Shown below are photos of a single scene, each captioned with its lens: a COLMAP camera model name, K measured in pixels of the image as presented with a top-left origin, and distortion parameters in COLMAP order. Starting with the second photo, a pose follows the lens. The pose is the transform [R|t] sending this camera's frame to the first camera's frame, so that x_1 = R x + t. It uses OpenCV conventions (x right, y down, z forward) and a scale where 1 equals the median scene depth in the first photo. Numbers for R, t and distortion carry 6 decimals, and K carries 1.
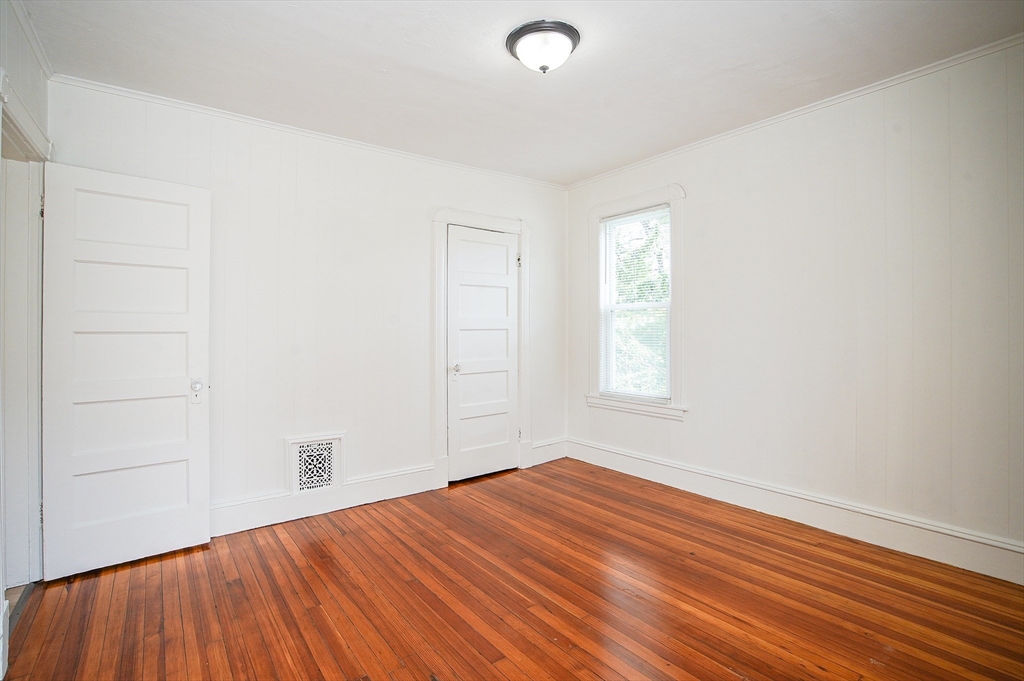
lens RADIAL K [[481.7, 0, 508.8], [0, 481.7, 334.1], [0, 0, 1]] dist [-0.059069, 0.022148]
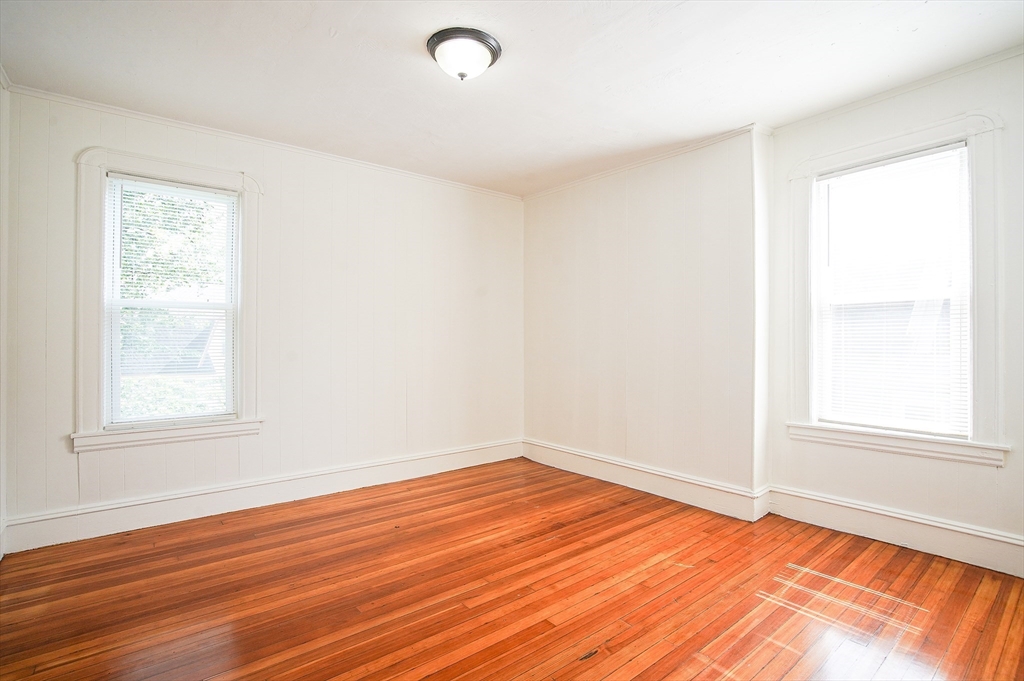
lens RADIAL K [[481.7, 0, 508.8], [0, 481.7, 334.1], [0, 0, 1]] dist [-0.059069, 0.022148]
pose [[-0.004123, 0.003567, 0.999985, -0.701378], [0.001753, 0.999992, -0.003560, -0.008021], [-0.999990, 0.001738, -0.004129, 0.642443]]
